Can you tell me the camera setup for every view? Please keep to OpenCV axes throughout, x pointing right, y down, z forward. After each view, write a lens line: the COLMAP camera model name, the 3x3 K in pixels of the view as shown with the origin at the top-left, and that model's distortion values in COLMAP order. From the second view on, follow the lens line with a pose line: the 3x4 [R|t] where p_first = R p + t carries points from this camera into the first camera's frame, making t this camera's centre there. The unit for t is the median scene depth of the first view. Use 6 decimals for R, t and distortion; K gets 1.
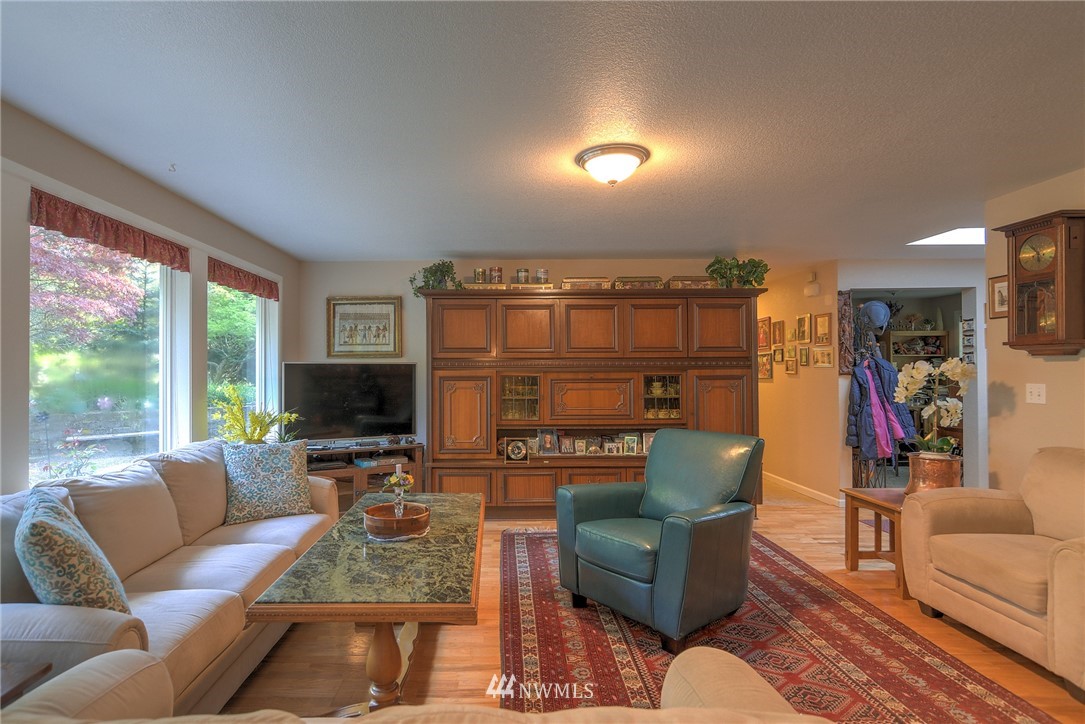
lens RADIAL K [[551.8, 0, 542.8], [0, 551.8, 364.9], [0, 0, 1]] dist [-0.002622, 0.005304]
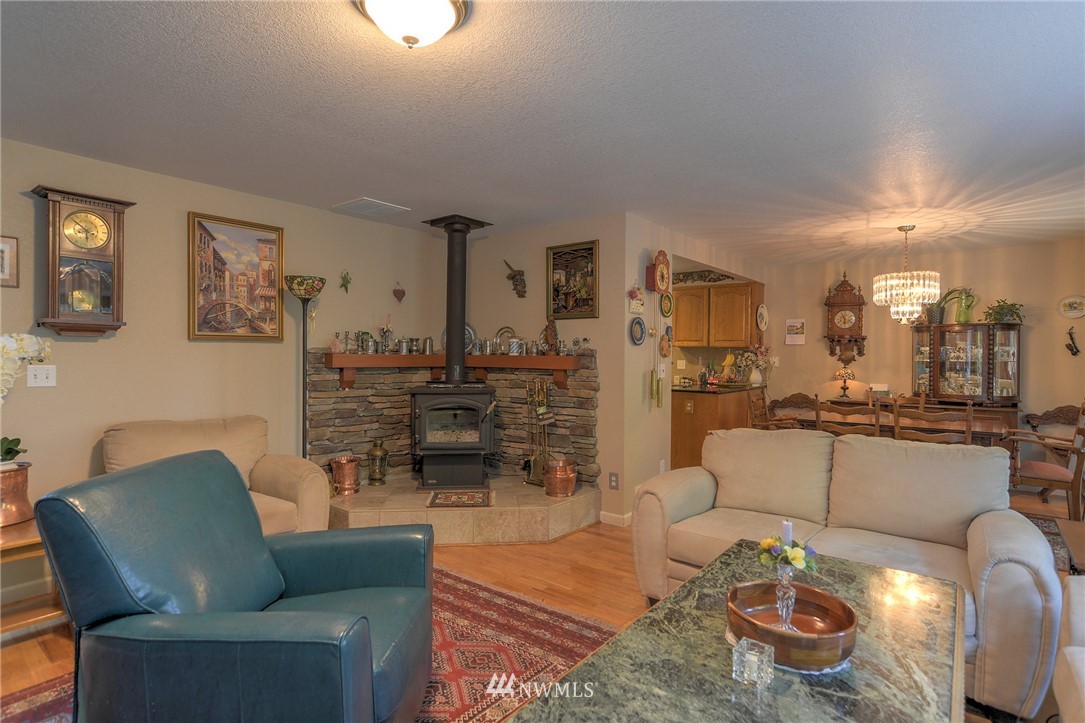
lens RADIAL K [[551.8, 0, 540.9], [0, 551.8, 360.6], [0, 0, 1]] dist [-0.002622, 0.005304]
pose [[-0.733820, -0.005915, 0.679318, -0.484326], [-0.012503, 0.999910, -0.004800, 0.032290], [-0.679228, -0.012016, -0.733829, 1.681198]]
